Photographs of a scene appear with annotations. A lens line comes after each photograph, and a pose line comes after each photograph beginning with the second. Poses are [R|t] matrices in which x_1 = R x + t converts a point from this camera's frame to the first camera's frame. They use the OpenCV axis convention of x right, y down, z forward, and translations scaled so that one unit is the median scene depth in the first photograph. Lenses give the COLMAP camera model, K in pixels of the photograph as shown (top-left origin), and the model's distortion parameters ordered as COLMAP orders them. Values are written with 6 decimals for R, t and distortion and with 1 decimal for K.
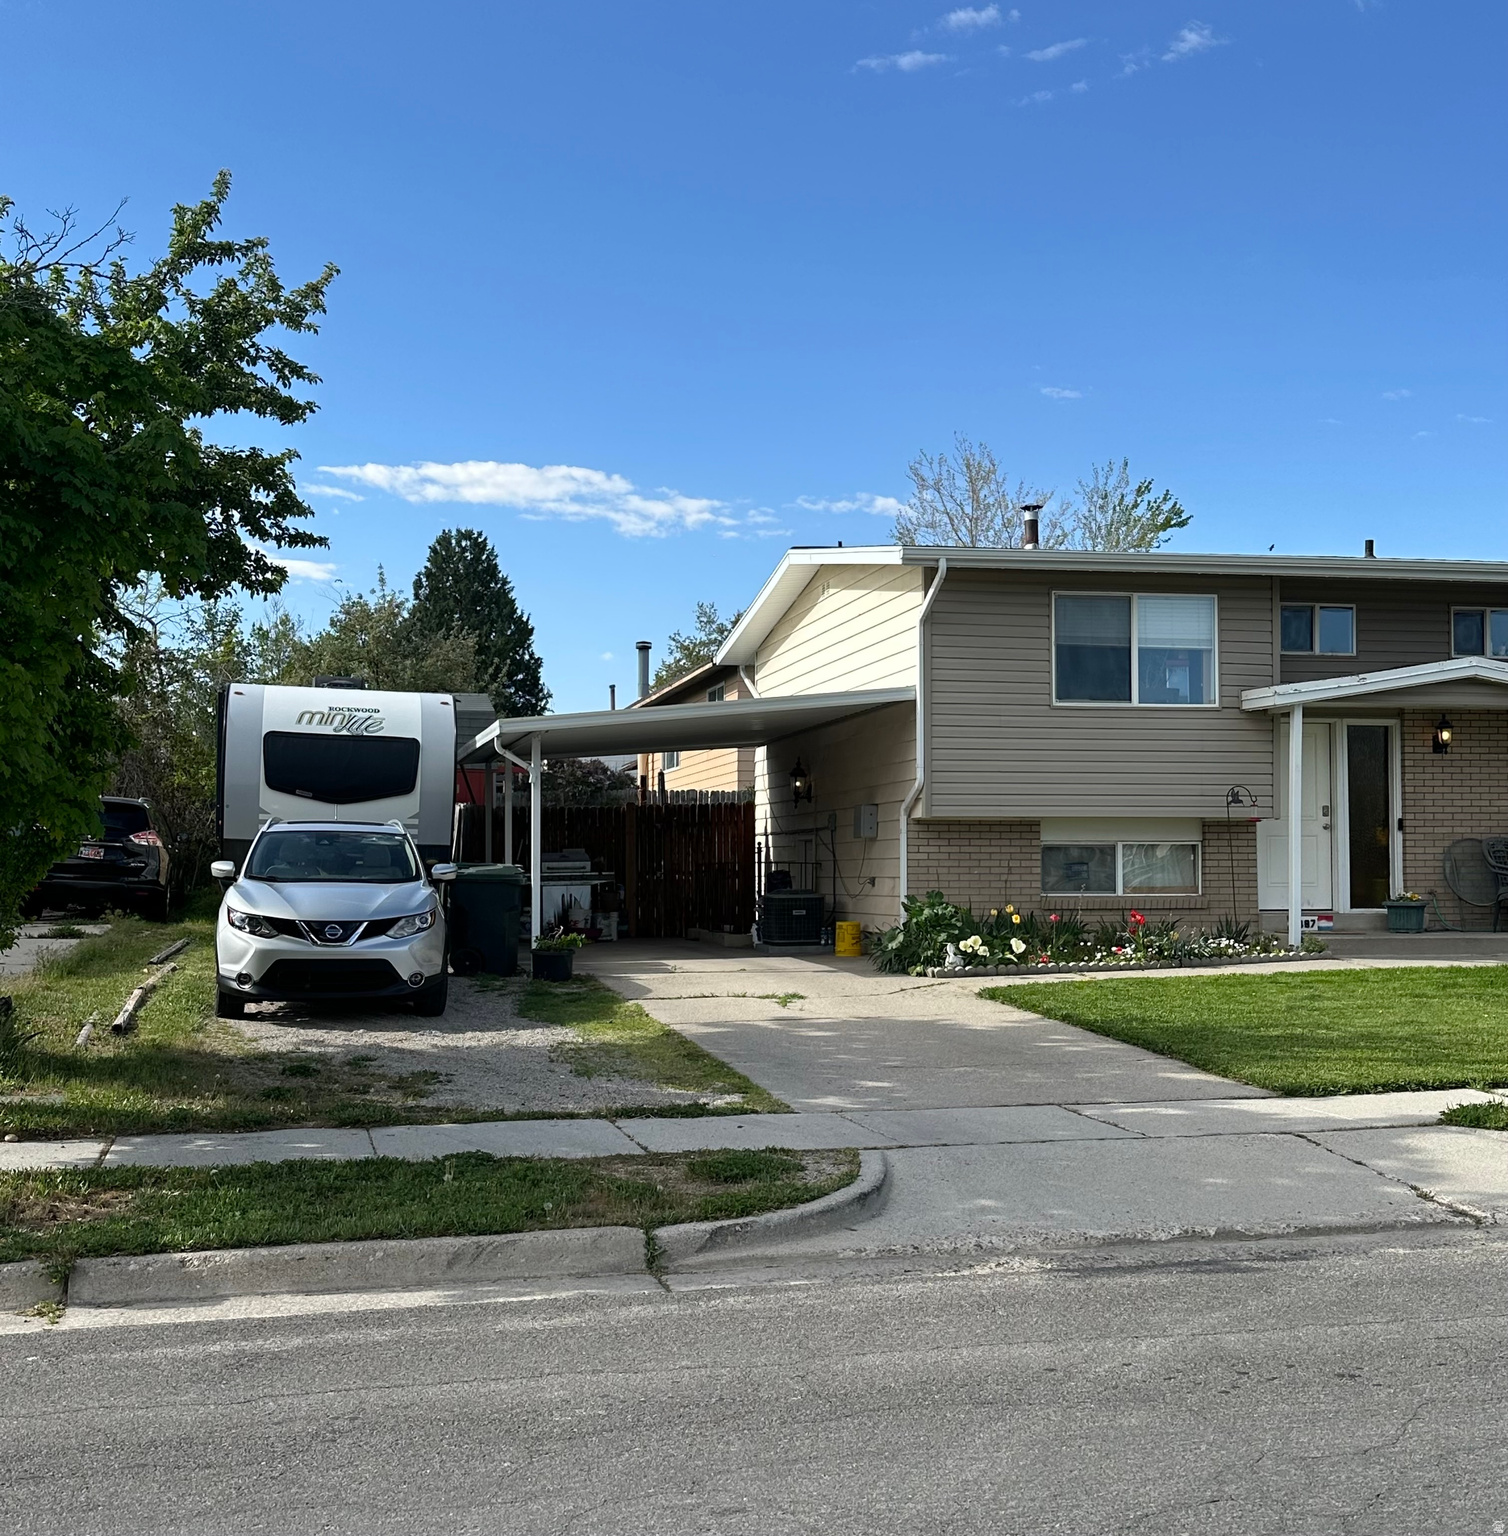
lens RADIAL K [[1861.8, 0, 729.9], [0, 1861.8, 818.7], [0, 0, 1]] dist [0.206770, -0.477267]
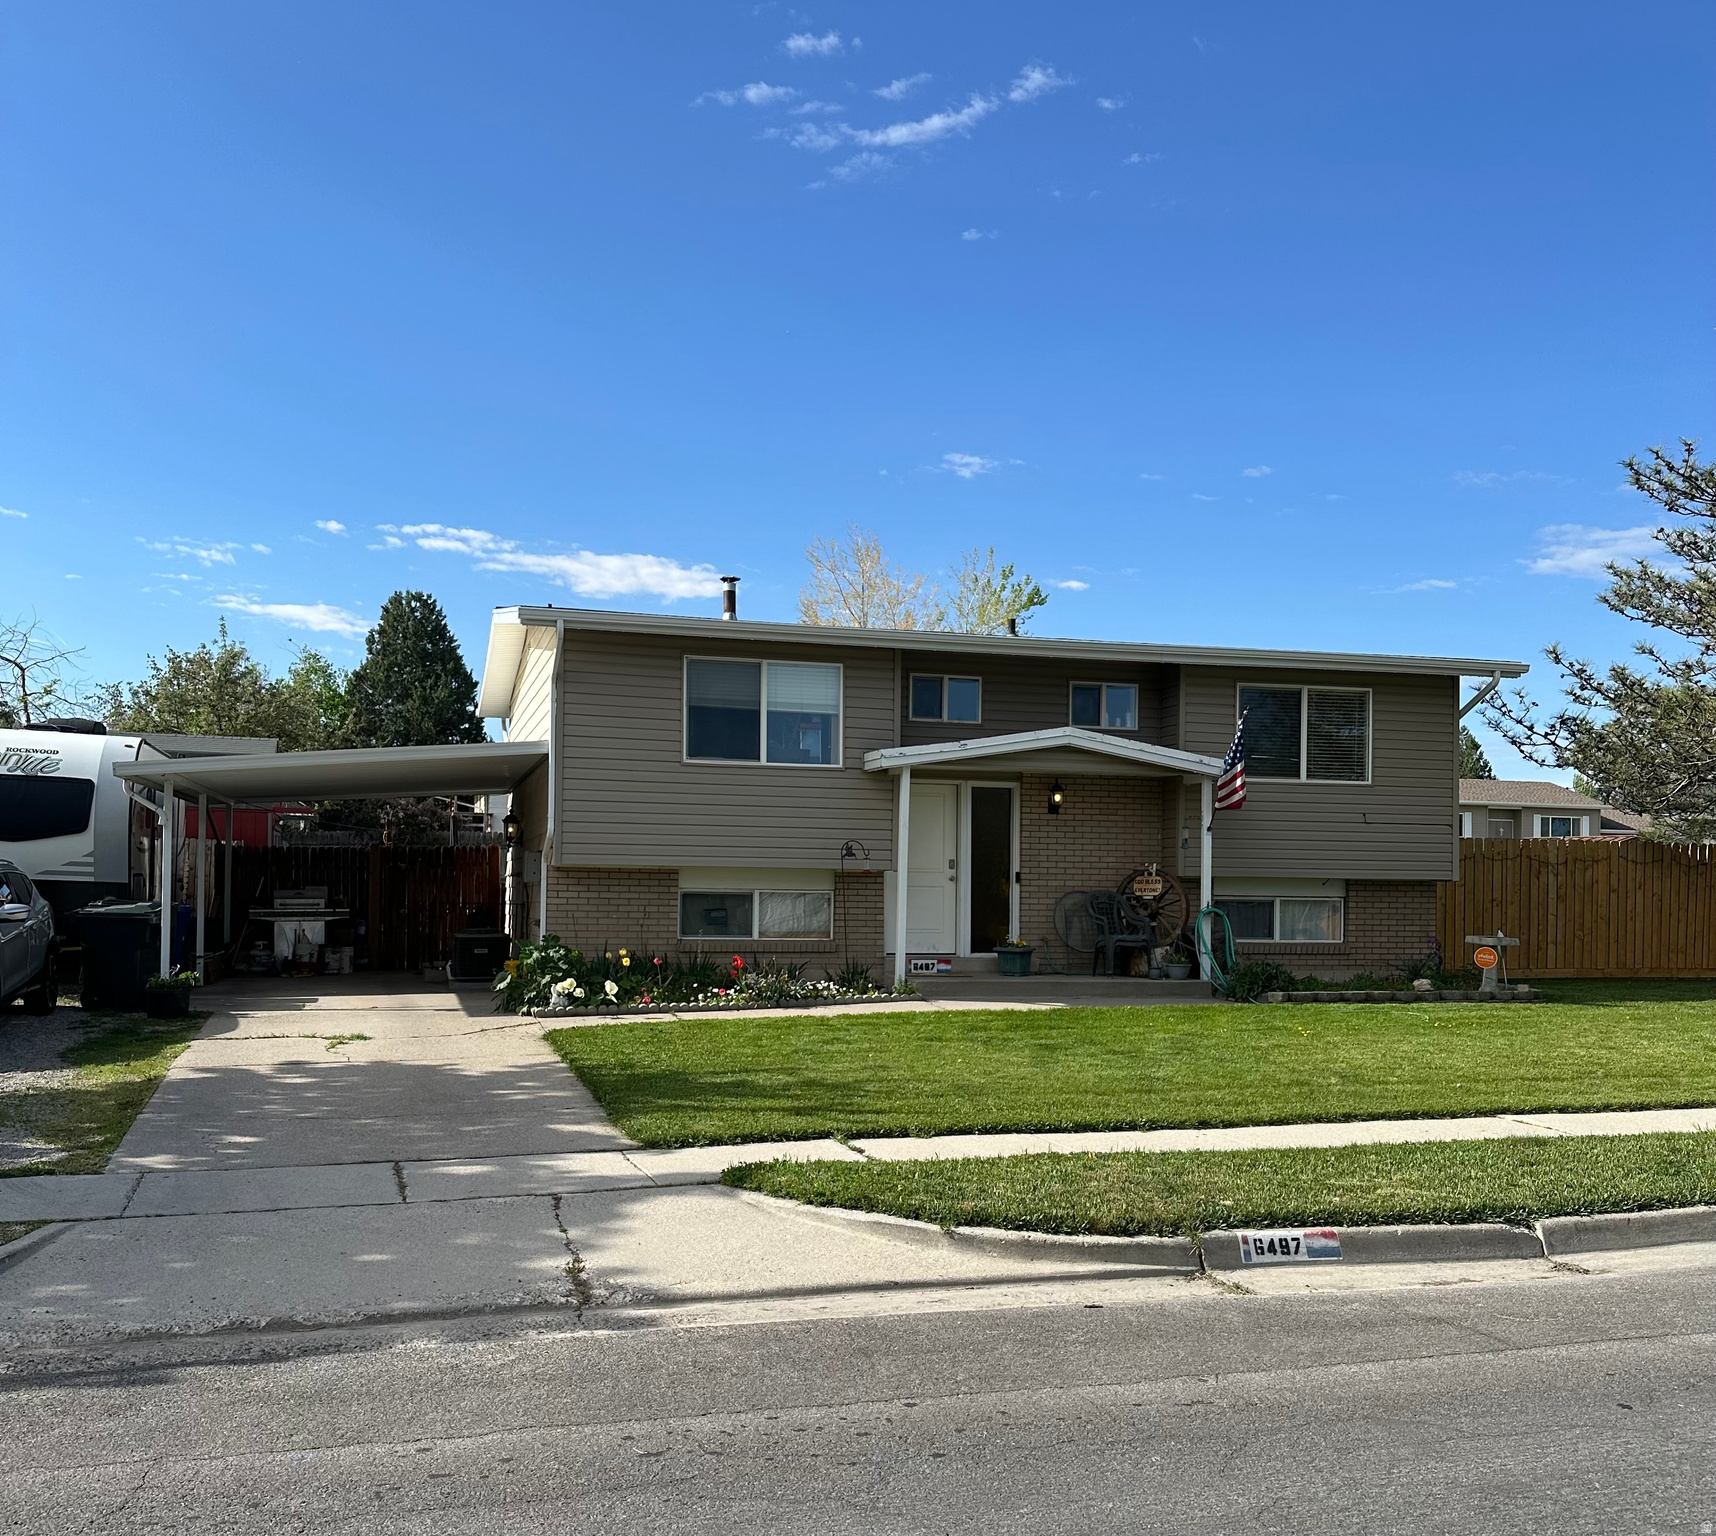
lens RADIAL K [[1604.9, 0, 854.0], [0, 1604.9, 878.5], [0, 0, 1]] dist [0.176514, -0.370446]
pose [[0.997900, 0.015858, 0.062807, 0.210398], [-0.016758, 0.999764, 0.013833, -0.008229], [-0.062573, -0.014856, 0.997930, 0.072841]]
